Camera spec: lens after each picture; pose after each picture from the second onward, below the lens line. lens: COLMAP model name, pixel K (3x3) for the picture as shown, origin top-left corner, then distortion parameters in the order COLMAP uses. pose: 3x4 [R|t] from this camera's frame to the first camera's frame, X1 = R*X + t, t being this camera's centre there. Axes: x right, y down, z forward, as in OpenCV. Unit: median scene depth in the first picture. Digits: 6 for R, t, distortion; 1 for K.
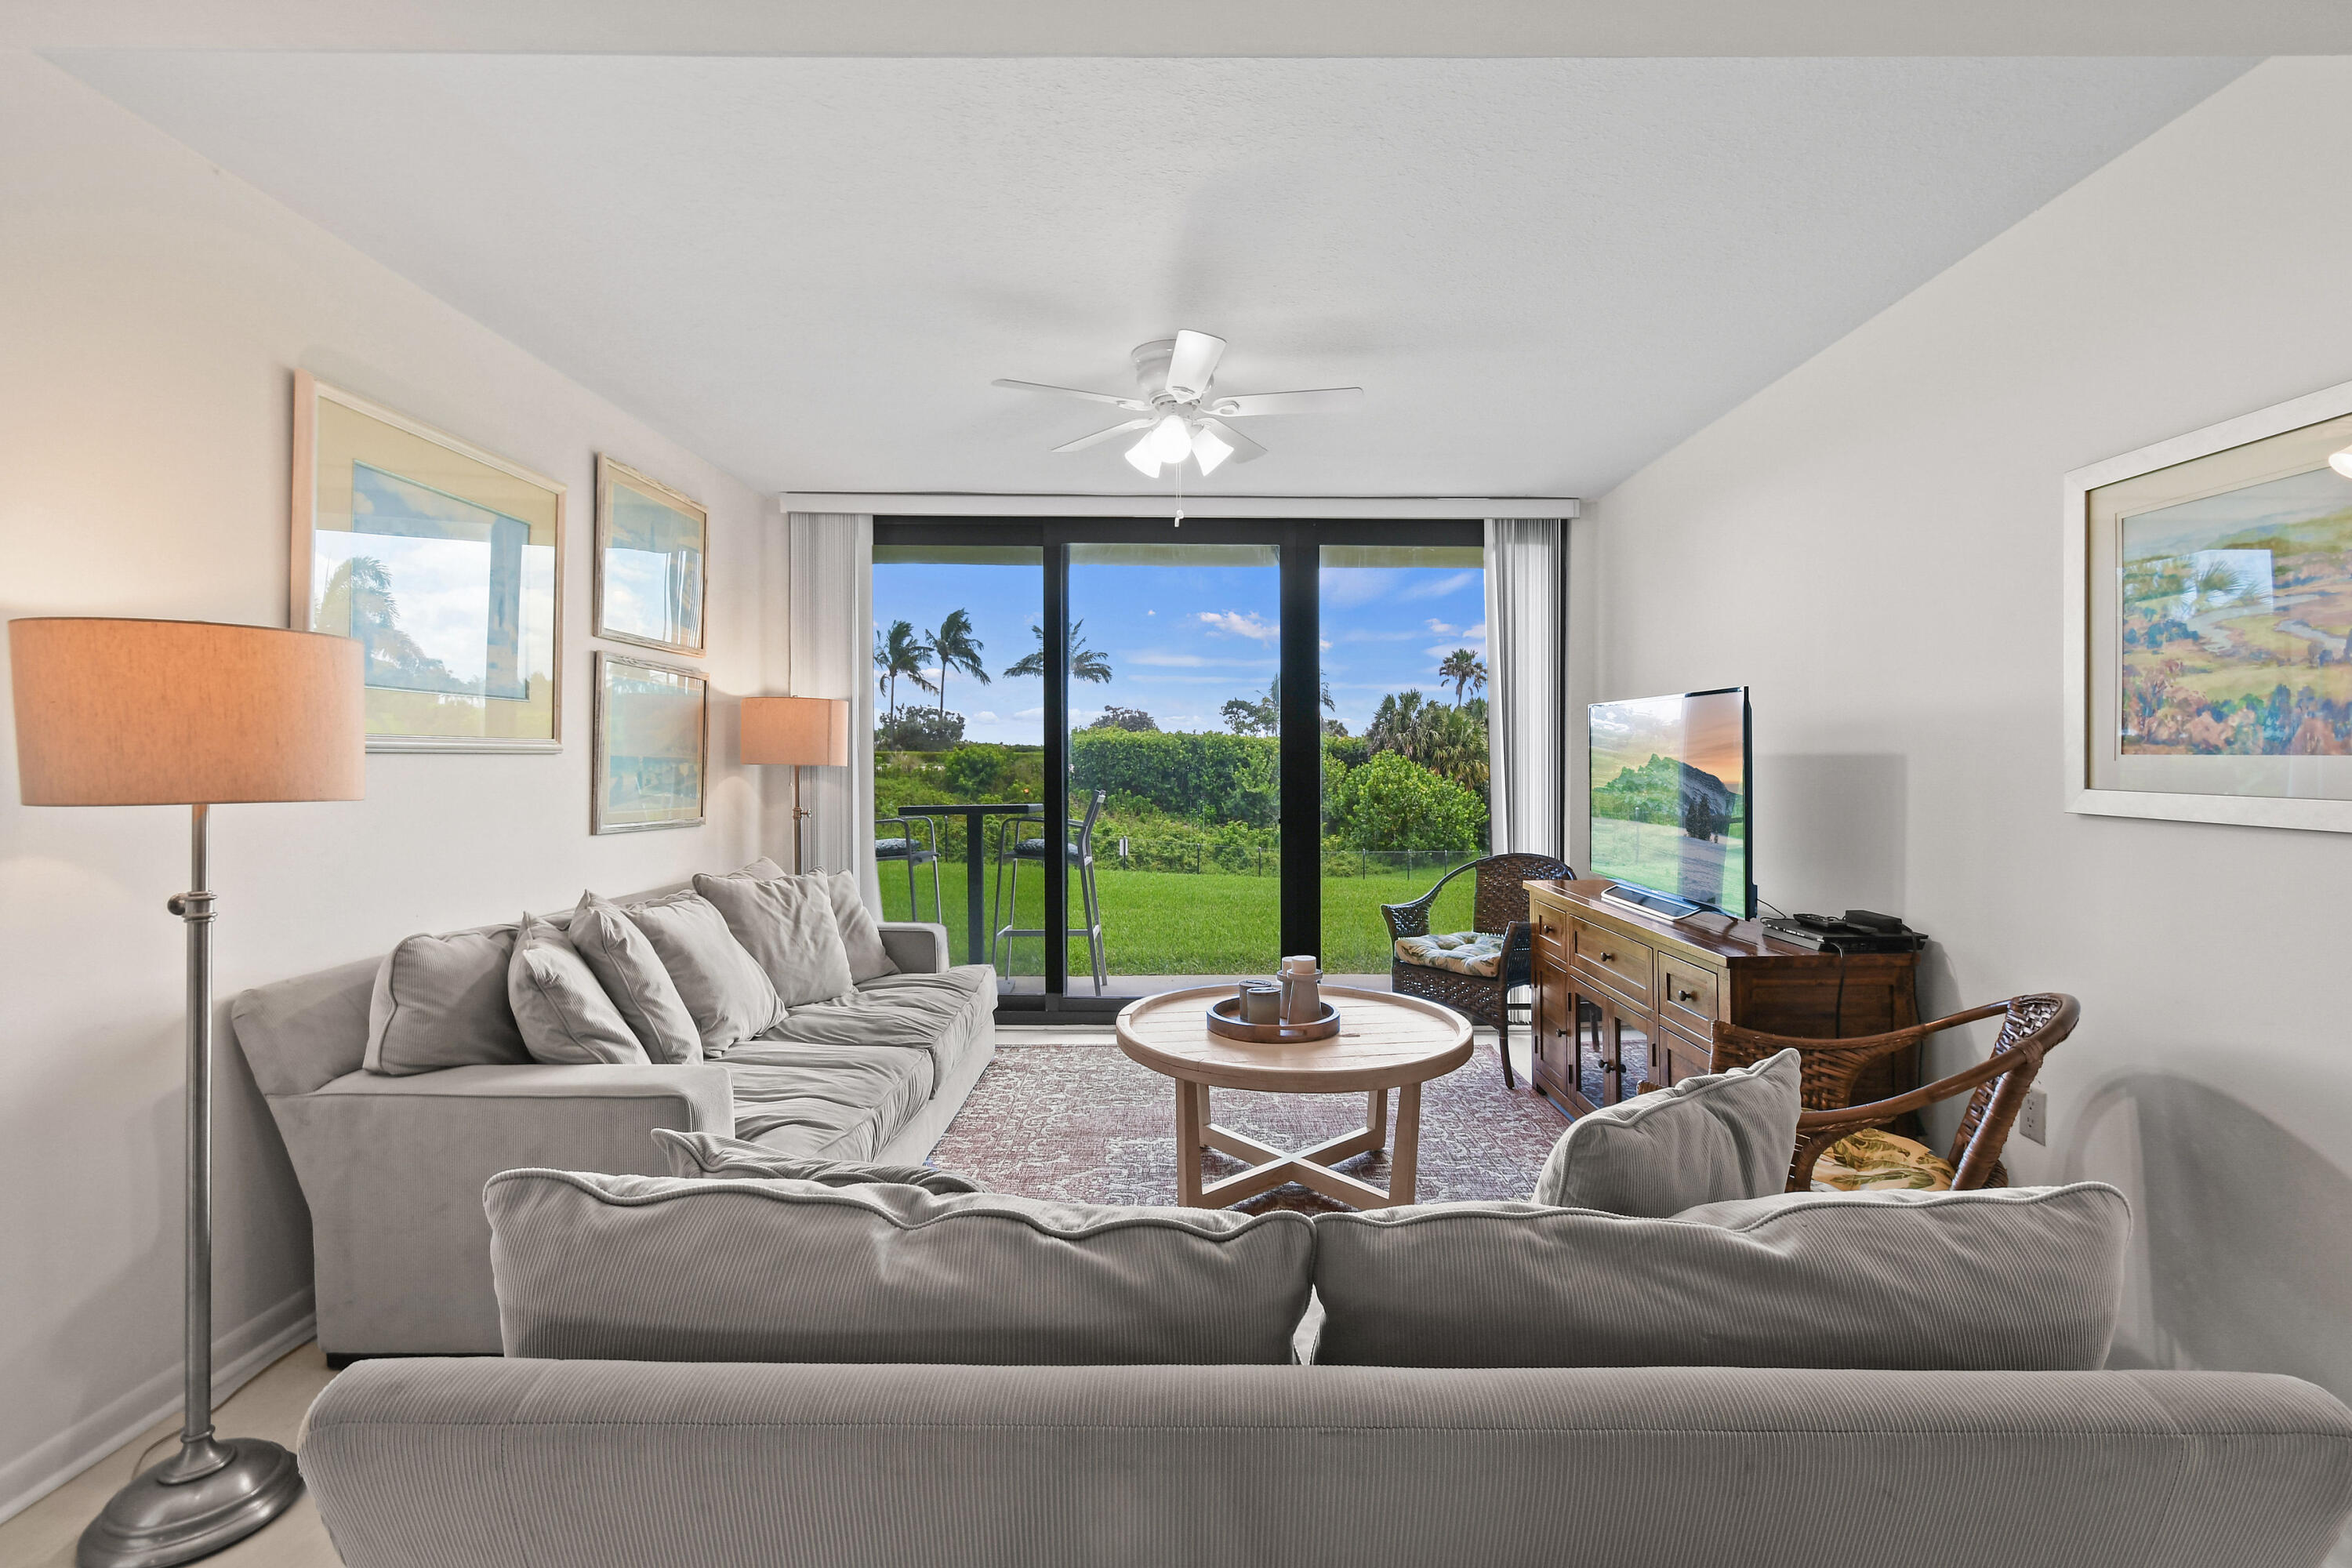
lens RADIAL K [[1072.4, 0, 1219.3], [0, 1072.4, 756.7], [0, 0, 1]] dist [0.009105, 0.000157]
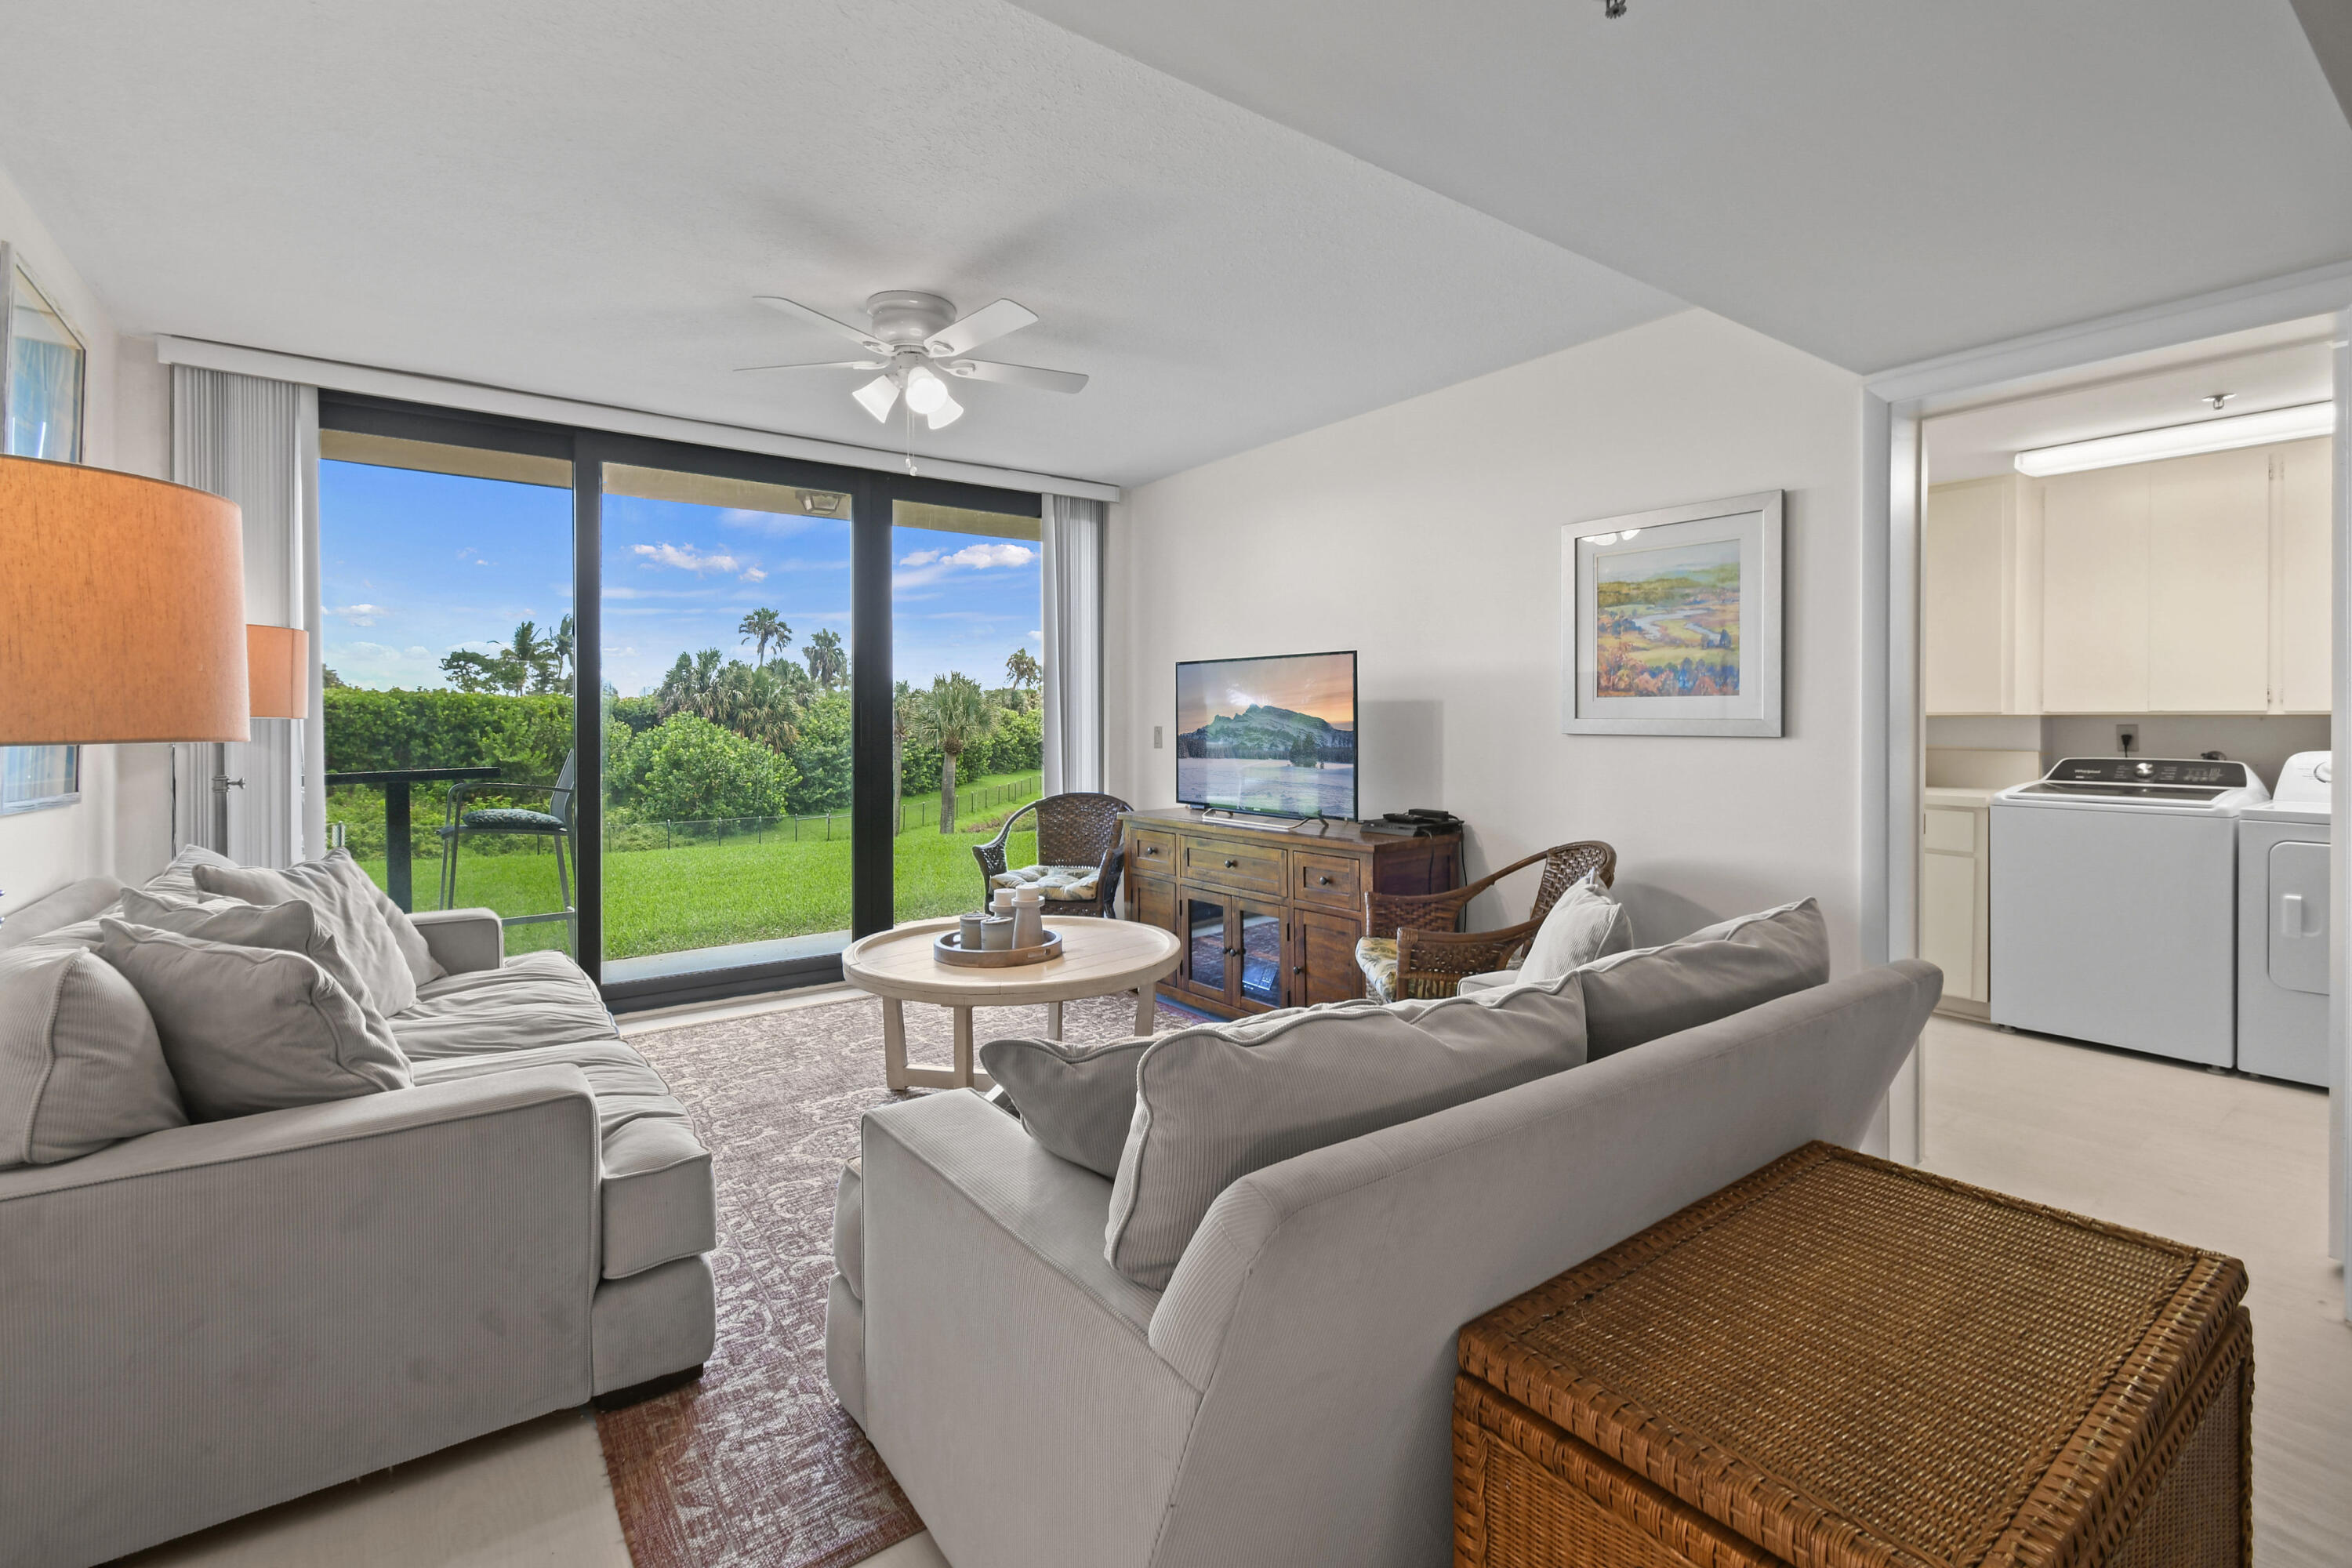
lens RADIAL K [[1068.9, 0, 1206.1], [0, 1068.9, 720.5], [0, 0, 1]] dist [0.002033, 0.000176]
pose [[0.794996, -0.006126, 0.606584, -0.292492], [0.005745, 0.999980, 0.002569, 0.011572], [-0.606588, 0.001442, 0.795015, 0.019257]]
